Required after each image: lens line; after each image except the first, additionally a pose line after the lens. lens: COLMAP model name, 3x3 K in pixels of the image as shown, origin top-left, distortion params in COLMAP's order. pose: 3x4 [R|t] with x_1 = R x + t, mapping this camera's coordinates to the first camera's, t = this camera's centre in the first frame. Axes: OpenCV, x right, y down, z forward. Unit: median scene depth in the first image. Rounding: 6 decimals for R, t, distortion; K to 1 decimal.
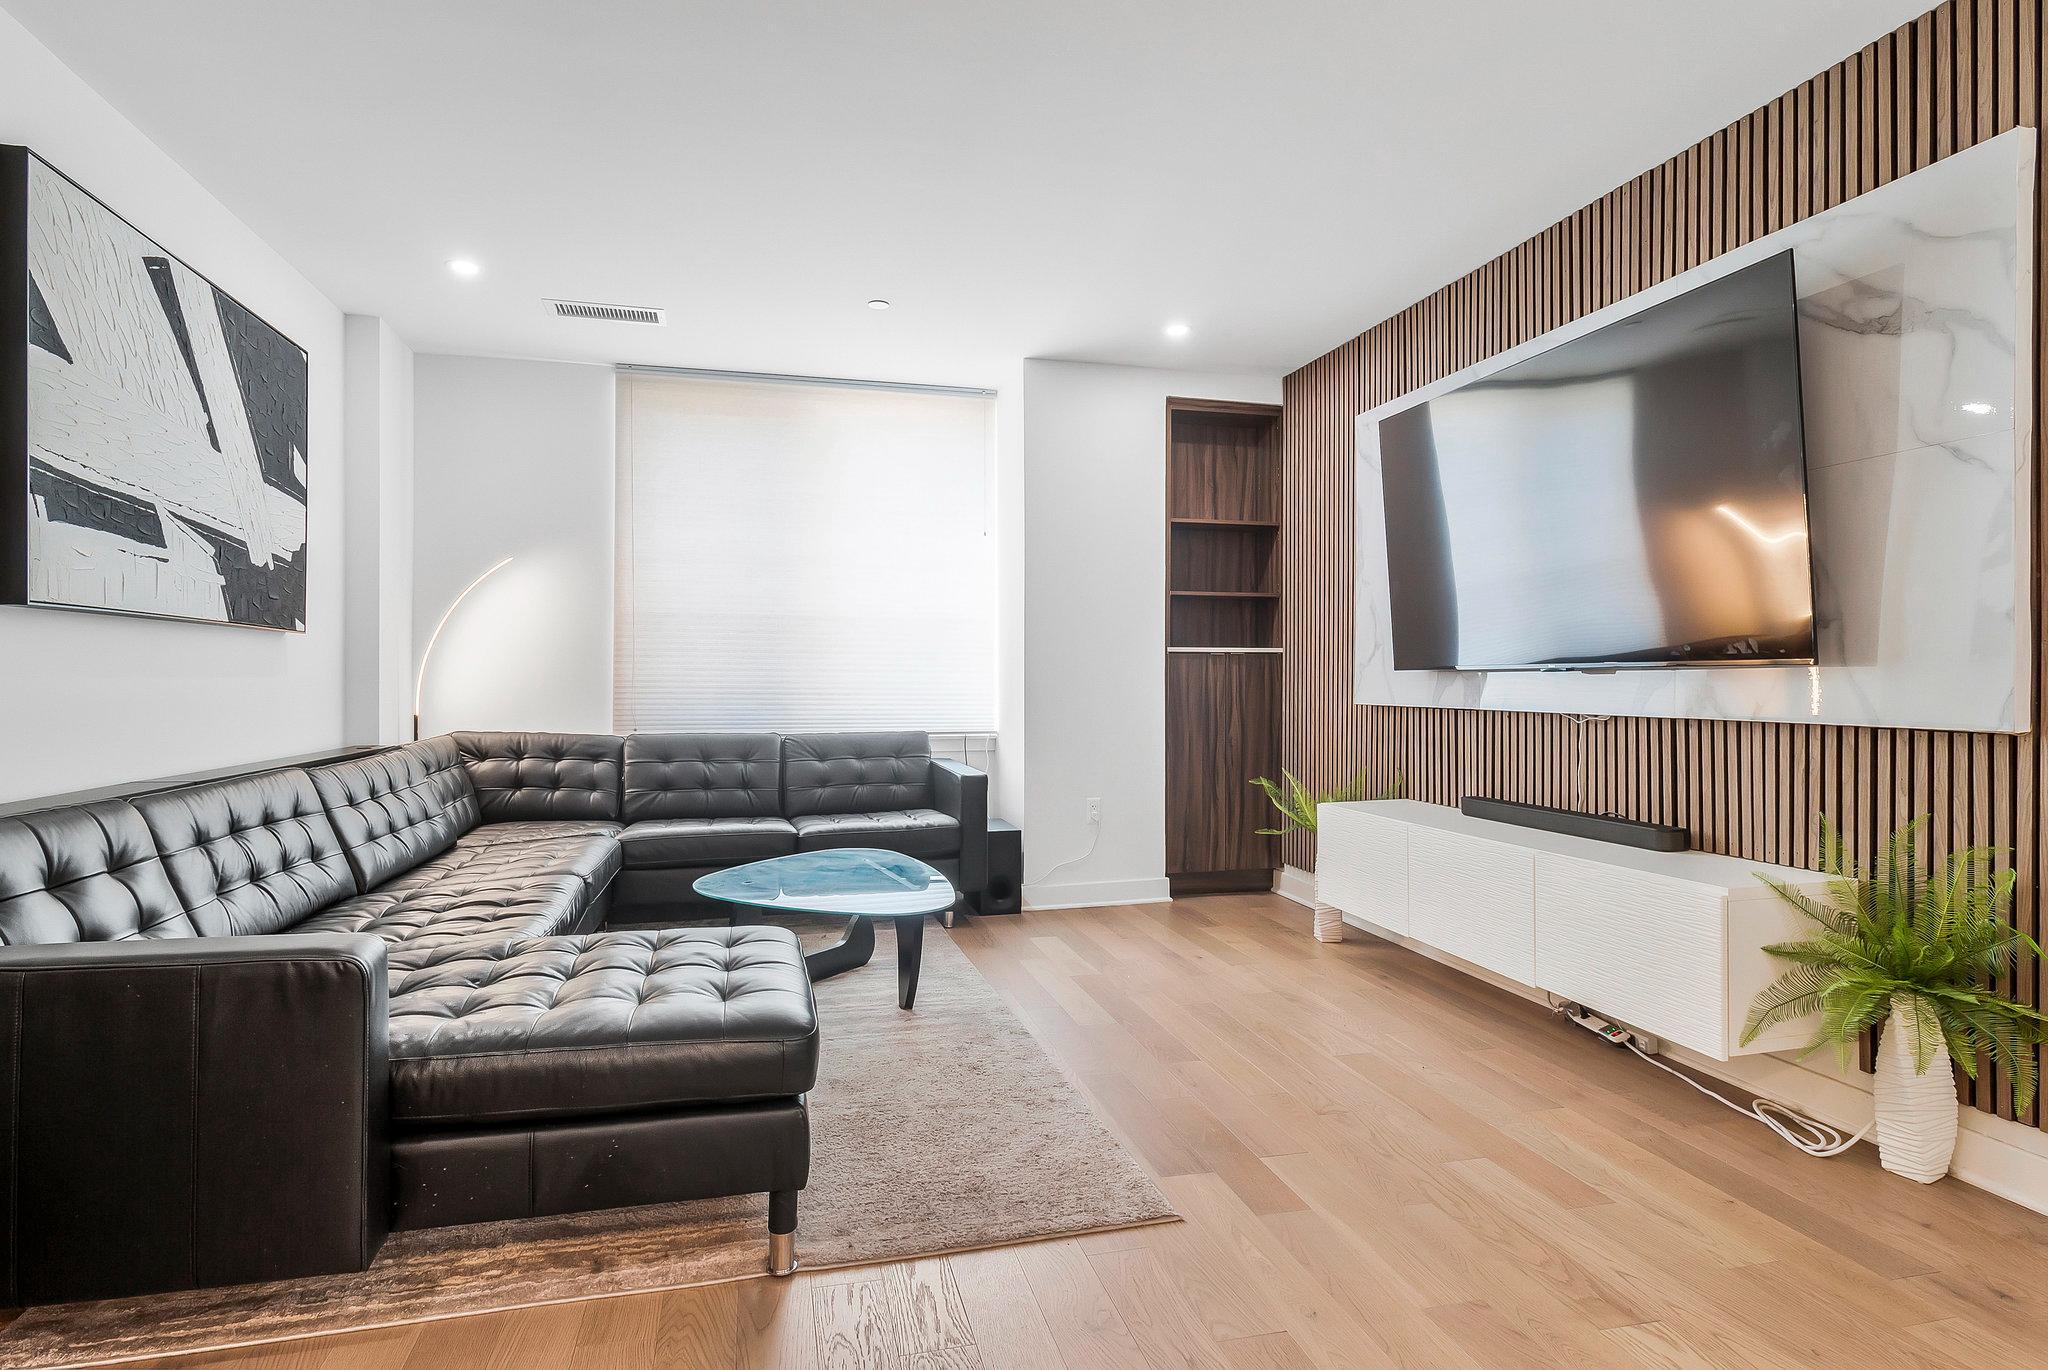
lens RADIAL K [[1047.5, 0, 1025.1], [0, 1047.5, 677.7], [0, 0, 1]] dist [0.003917, -0.000654]
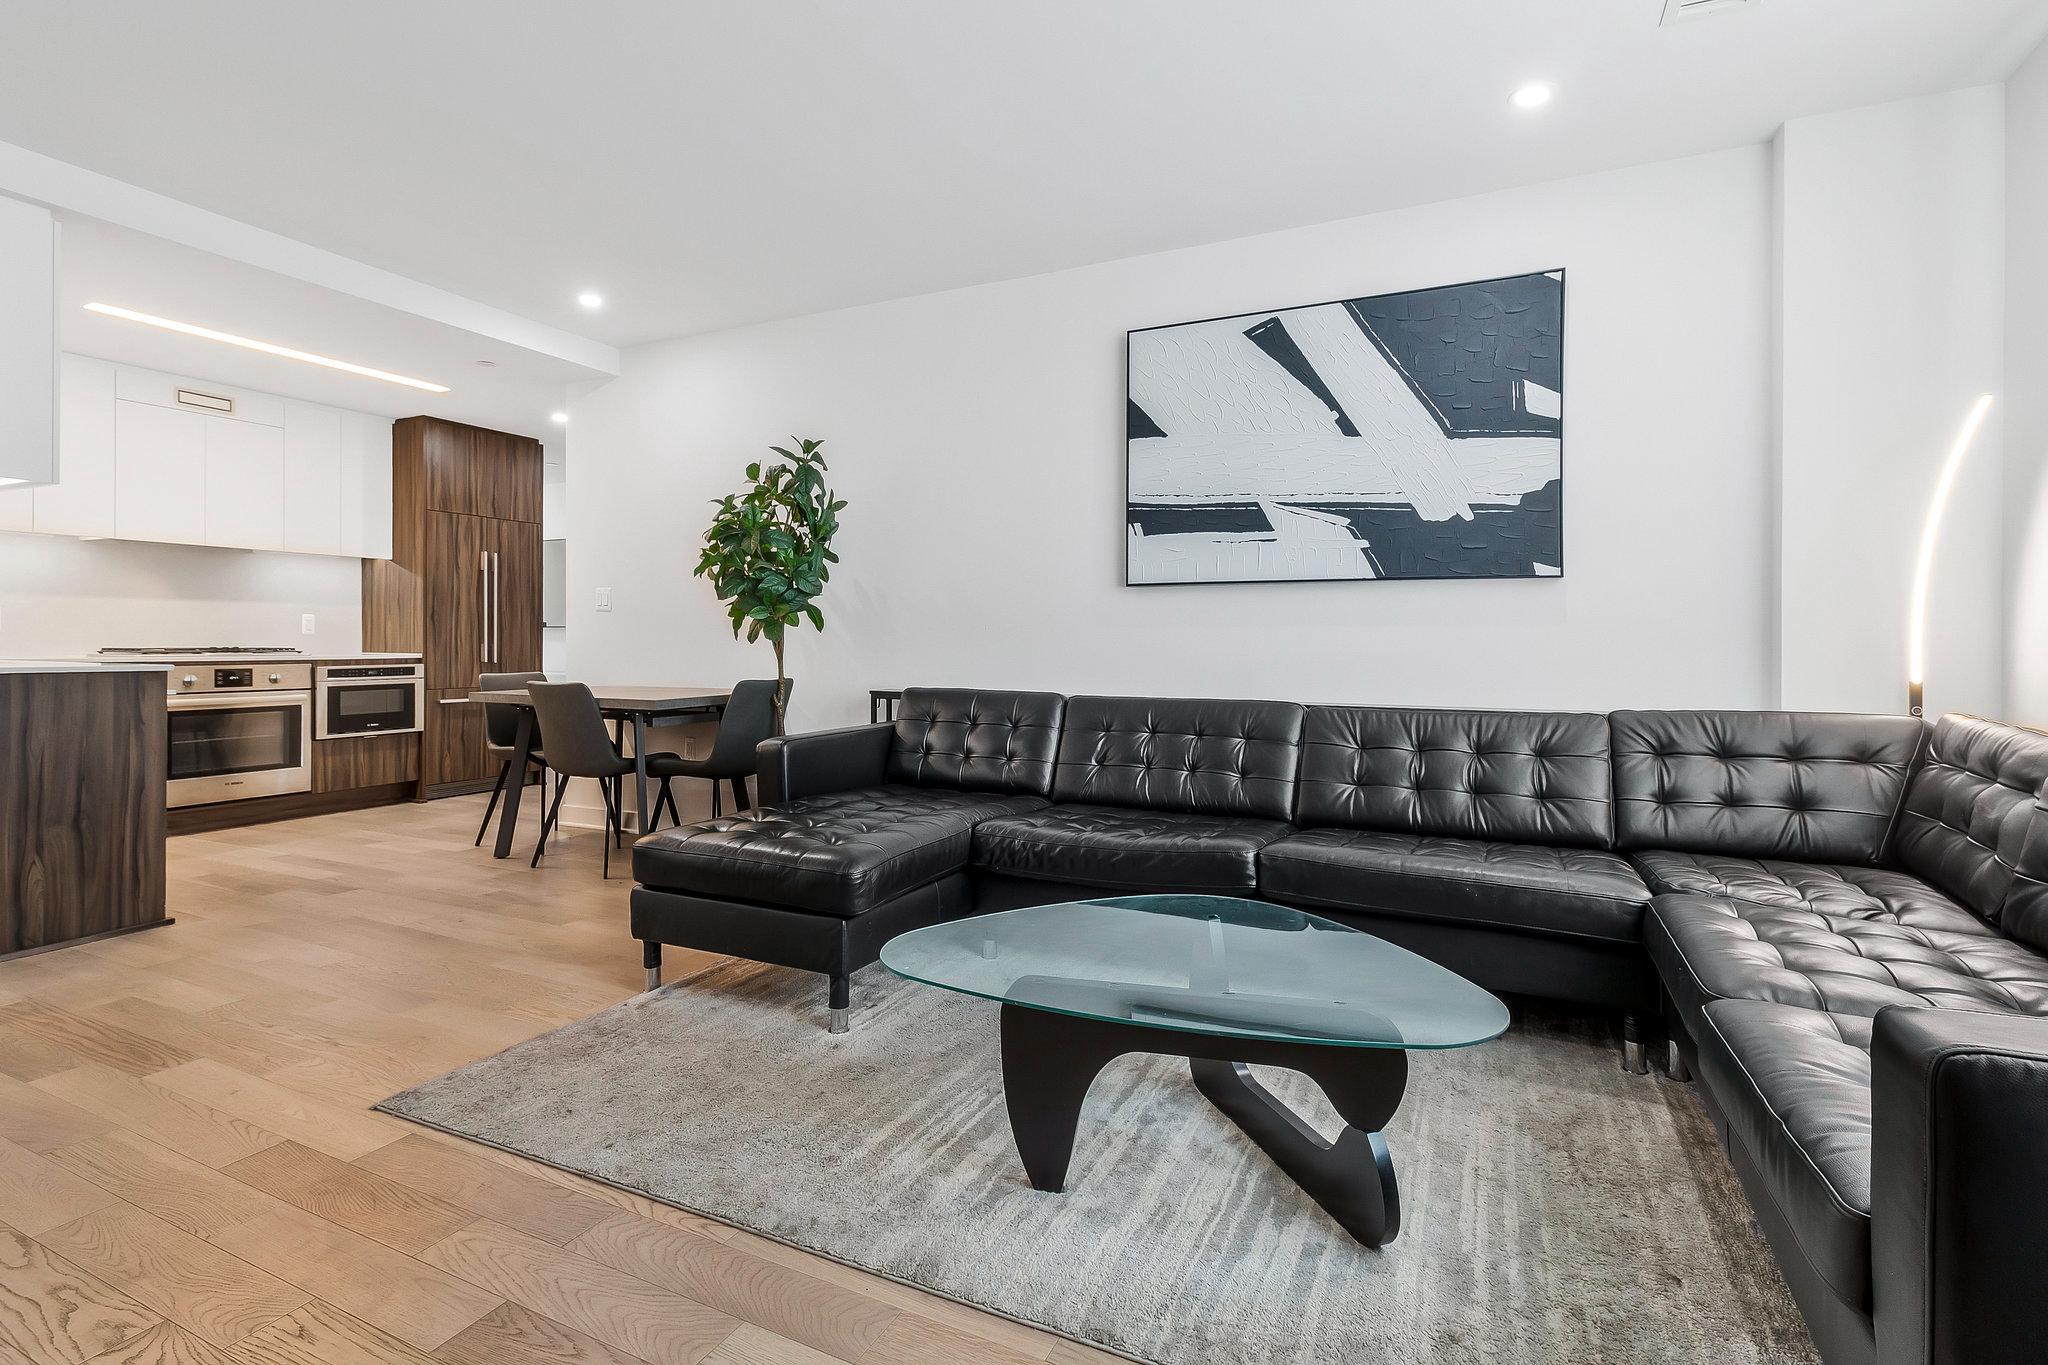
lens RADIAL K [[980.0, 0, 1029.9], [0, 980.0, 646.5], [0, 0, 1]] dist [0.005524, -0.000422]
pose [[-0.647173, -0.000480, -0.762343, 0.290565], [-0.003561, 0.999991, 0.002393, 0.019824], [0.762335, 0.004264, -0.647168, 1.310448]]
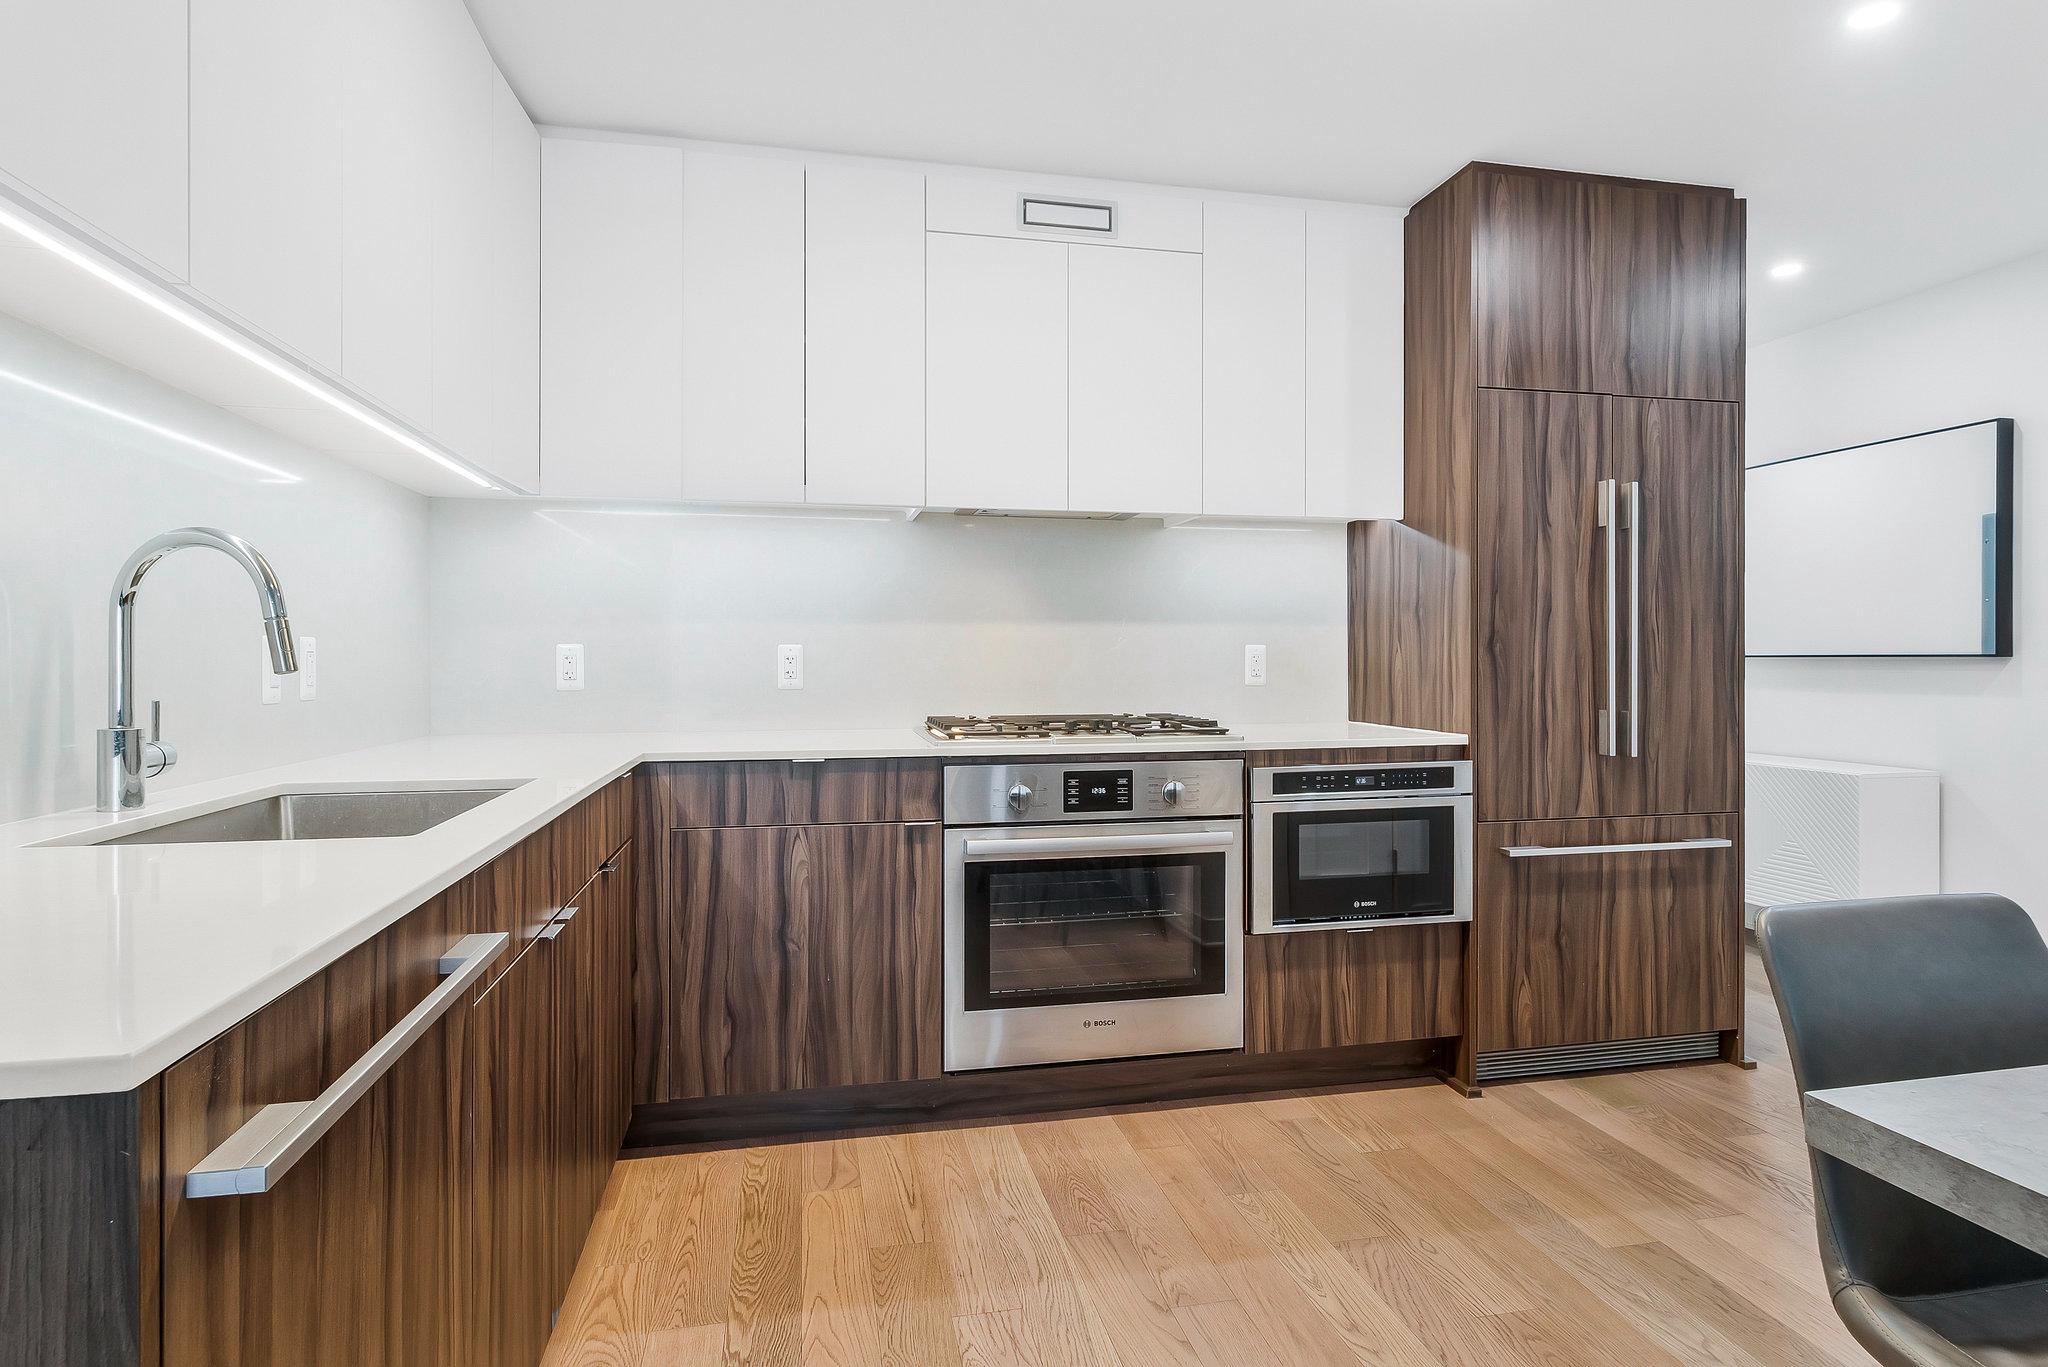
lens RADIAL K [[1073.0, 0, 1027.8], [0, 1073.0, 667.7], [0, 0, 1]] dist [0.003075, 0.000614]
pose [[-0.999228, 0.001054, 0.039275, -0.051156], [0.001224, 0.999990, 0.004305, -0.013425], [-0.039270, 0.004350, -0.999219, 0.146648]]
